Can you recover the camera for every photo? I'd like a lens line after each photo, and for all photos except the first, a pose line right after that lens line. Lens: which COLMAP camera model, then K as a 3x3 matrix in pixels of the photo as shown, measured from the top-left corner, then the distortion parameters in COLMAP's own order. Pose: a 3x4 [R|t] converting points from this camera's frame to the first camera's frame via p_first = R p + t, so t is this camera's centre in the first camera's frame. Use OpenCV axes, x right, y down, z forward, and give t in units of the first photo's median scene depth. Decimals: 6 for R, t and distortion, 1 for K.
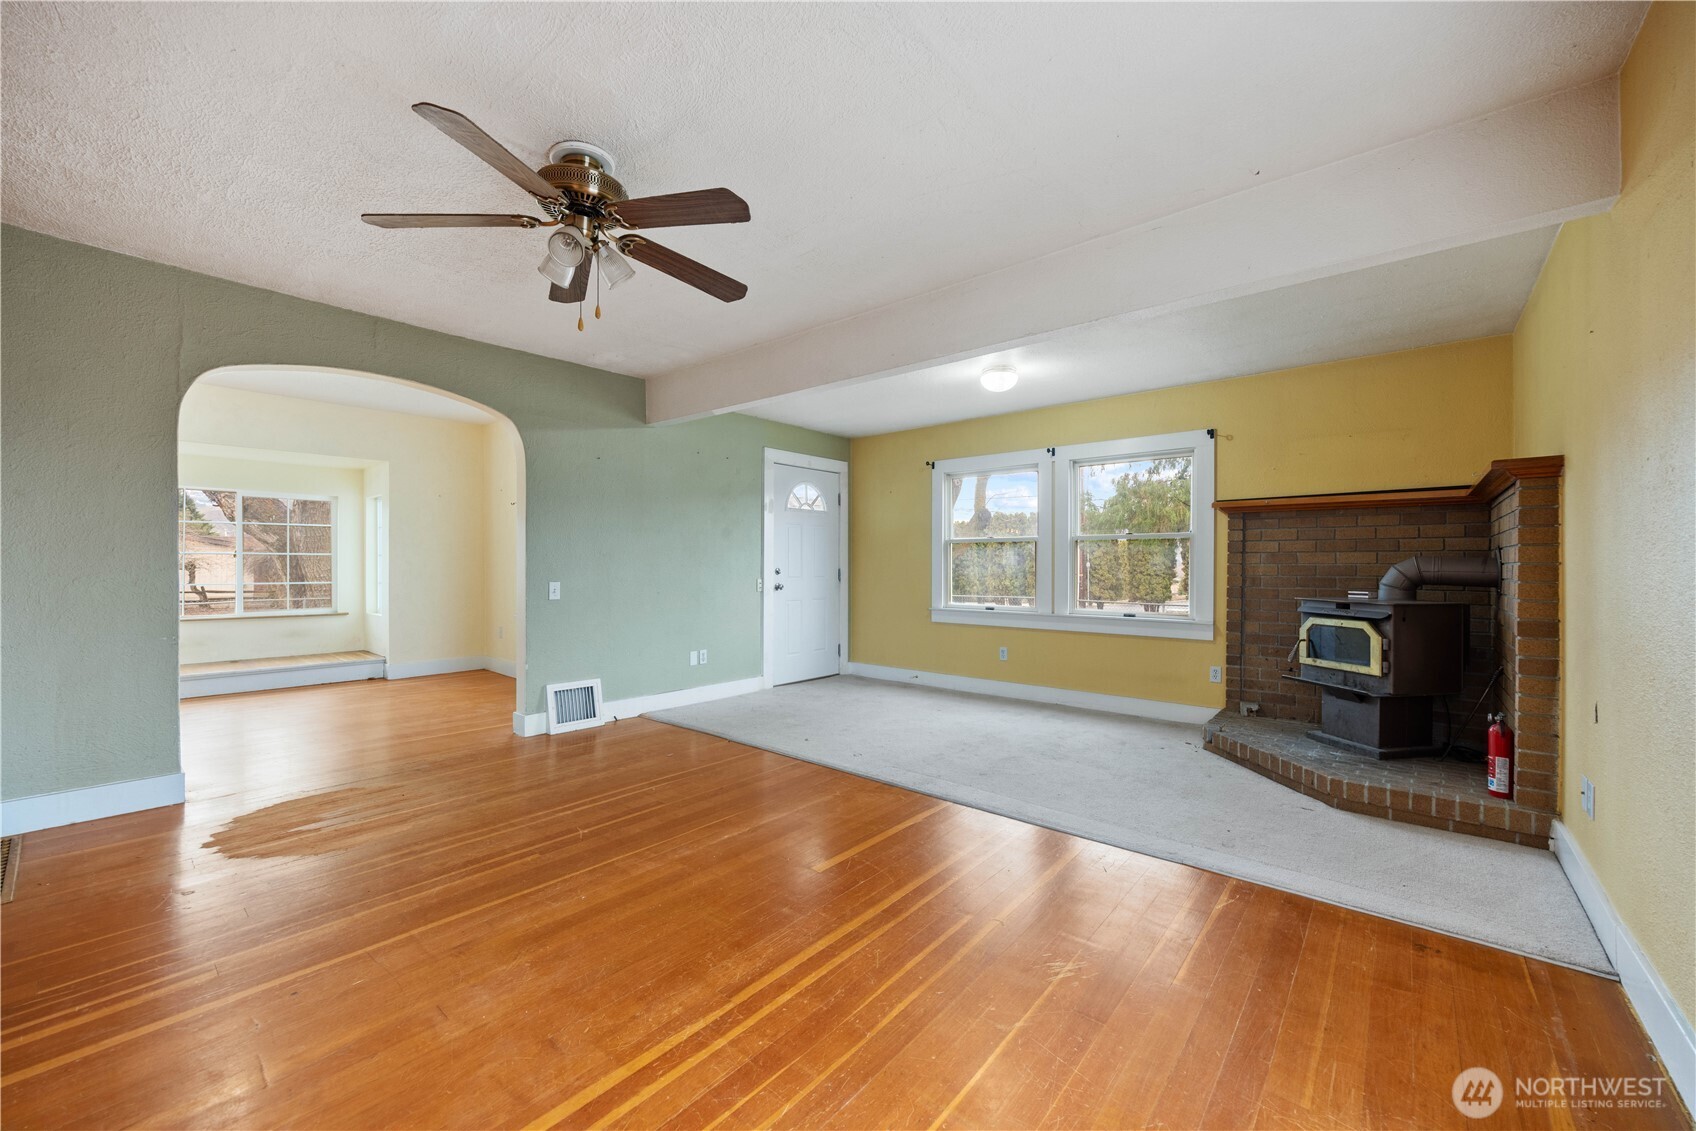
lens RADIAL K [[663.6, 0, 838.3], [0, 663.6, 569.5], [0, 0, 1]] dist [-0.001699, -0.000092]
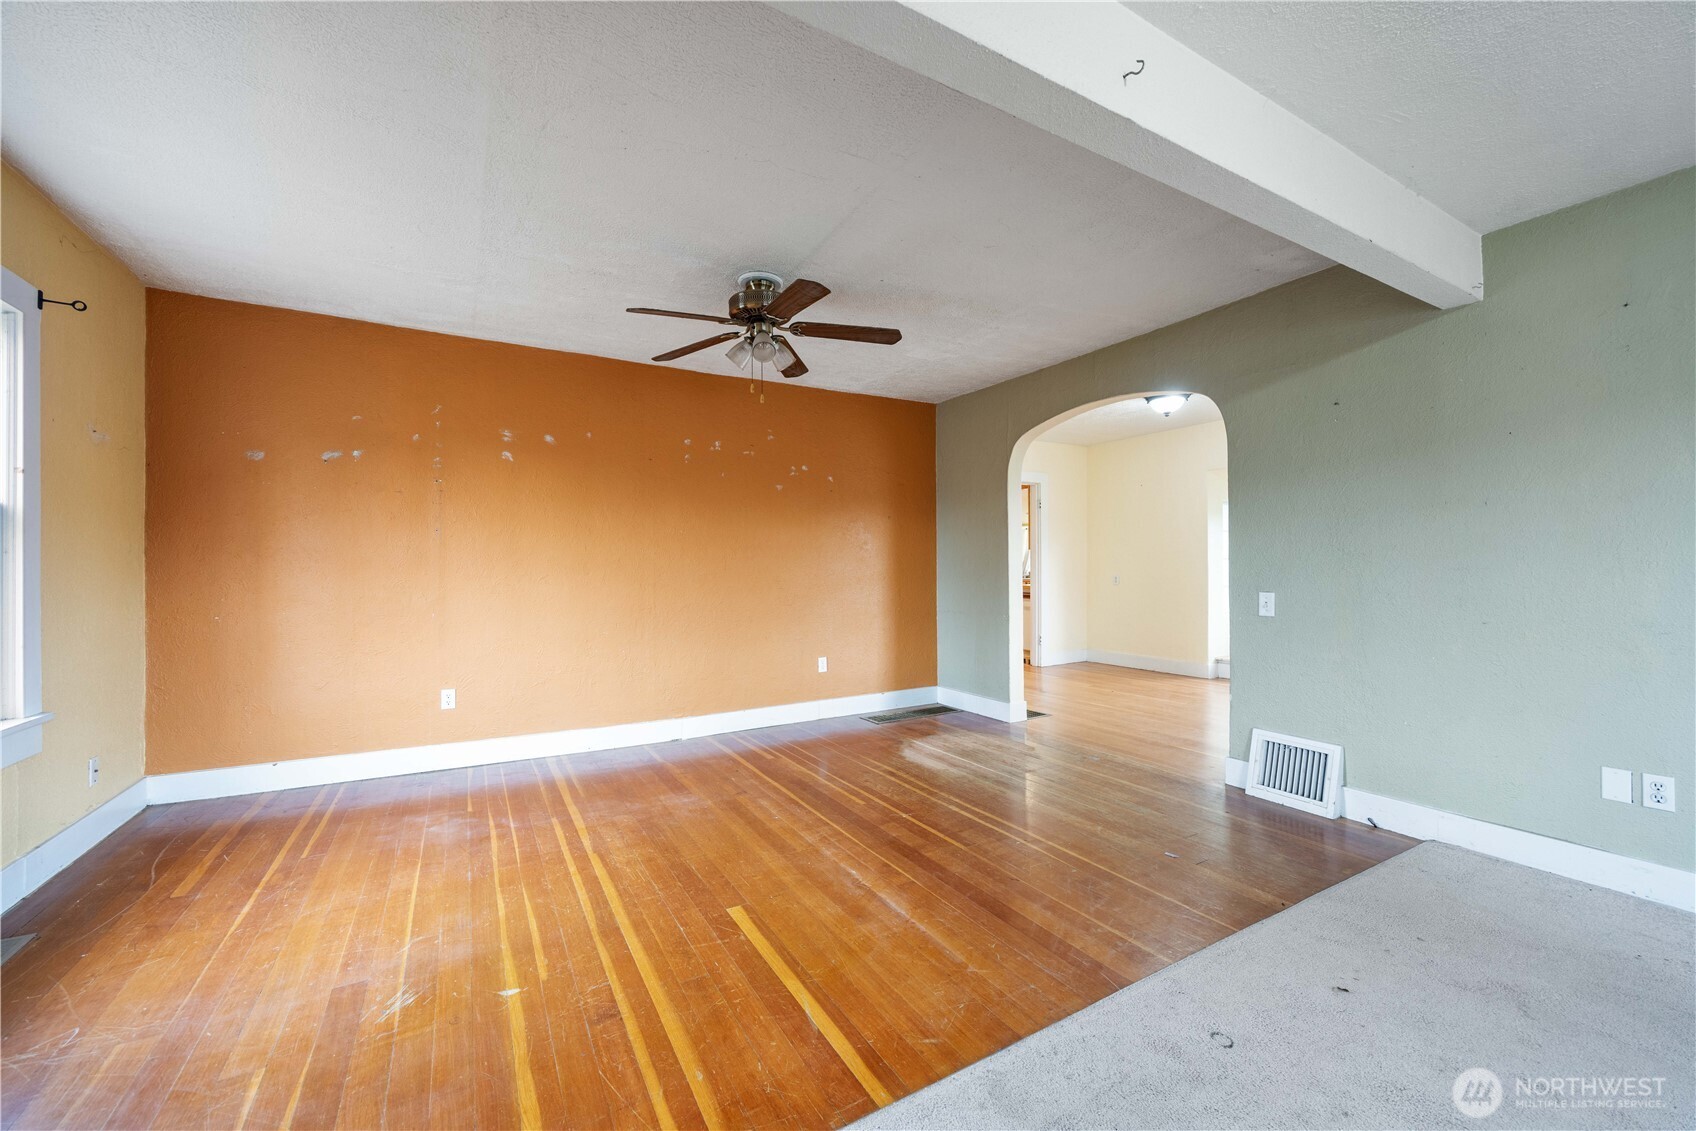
lens RADIAL K [[663.6, 0, 838.3], [0, 663.6, 569.5], [0, 0, 1]] dist [-0.001699, -0.000092]
pose [[-0.342003, -0.001740, -0.939697, 0.622291], [-0.003654, 0.999993, -0.000522, -0.006360], [0.939692, 0.003255, -0.342007, 1.170312]]
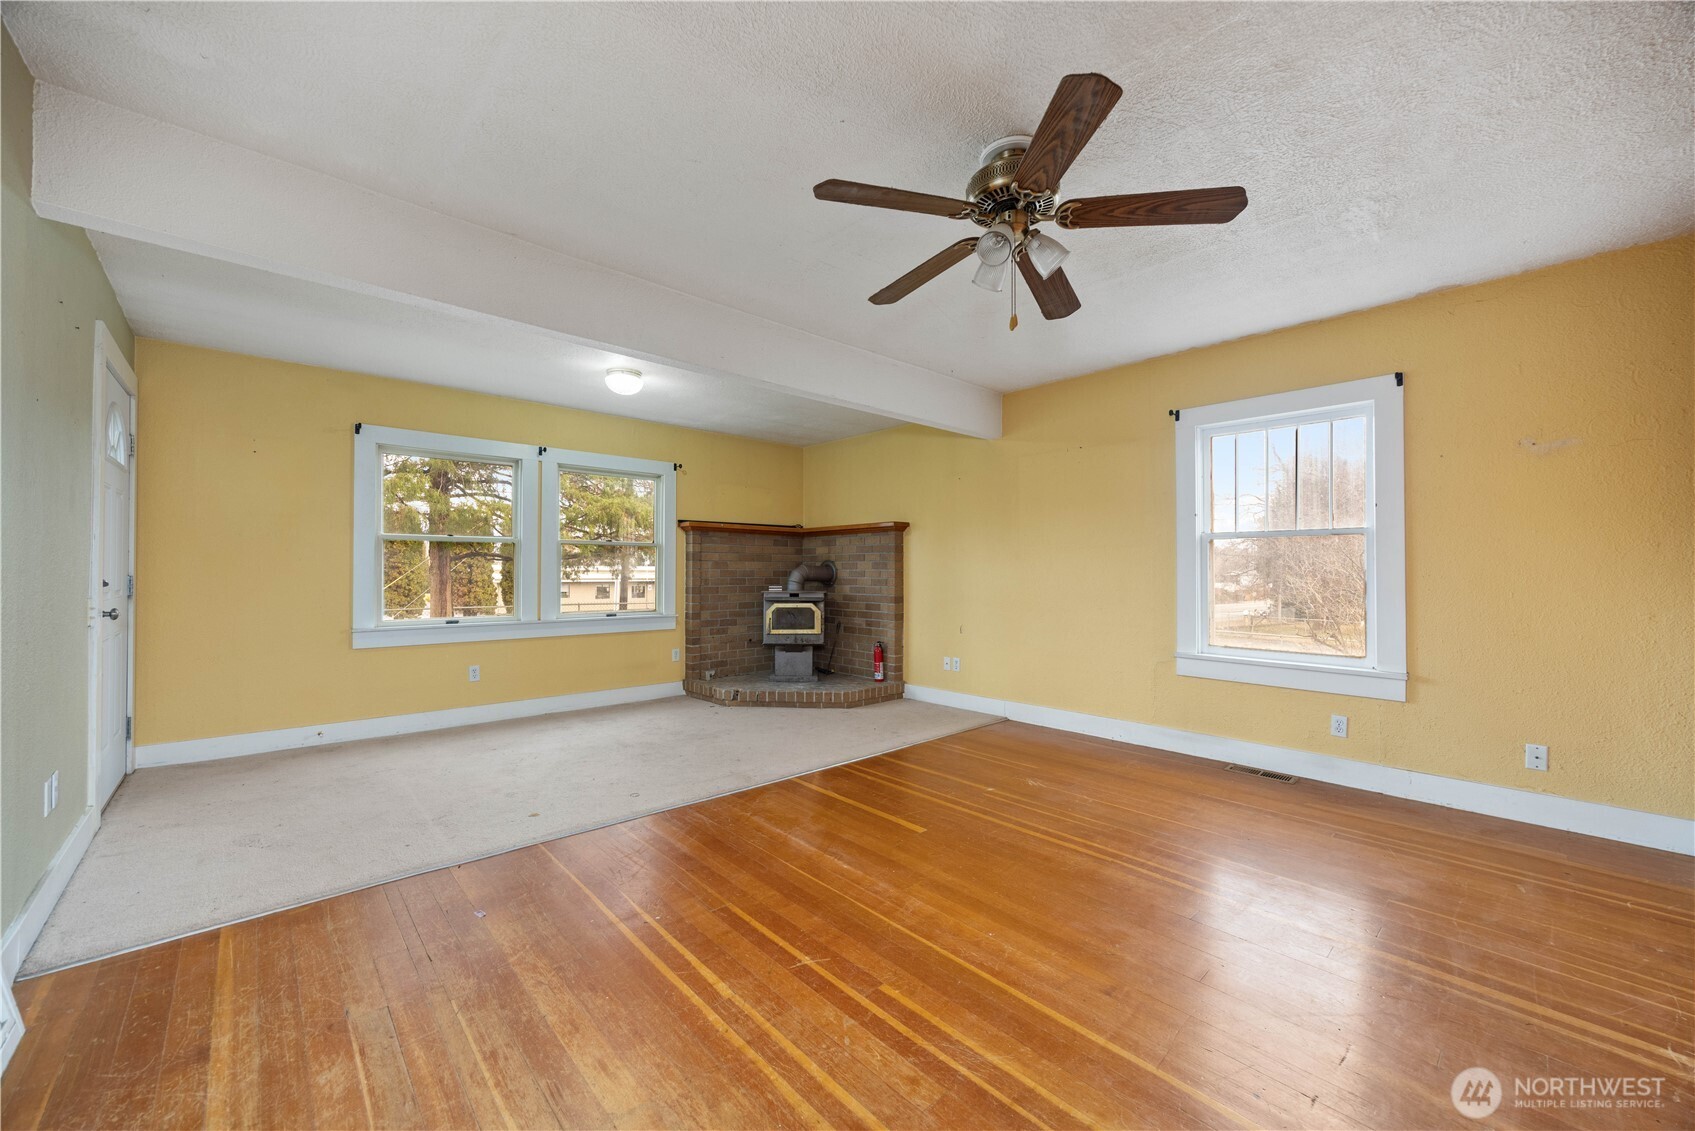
lens RADIAL K [[643.9, 0, 847.5], [0, 643.9, 565.5], [0, 0, 1]] dist [-0.001356, -0.000088]
pose [[0.115002, 0.005943, 0.993347, -0.965329], [0.001716, 0.999979, -0.006181, -0.009980], [-0.993364, 0.002415, 0.114990, 0.812542]]
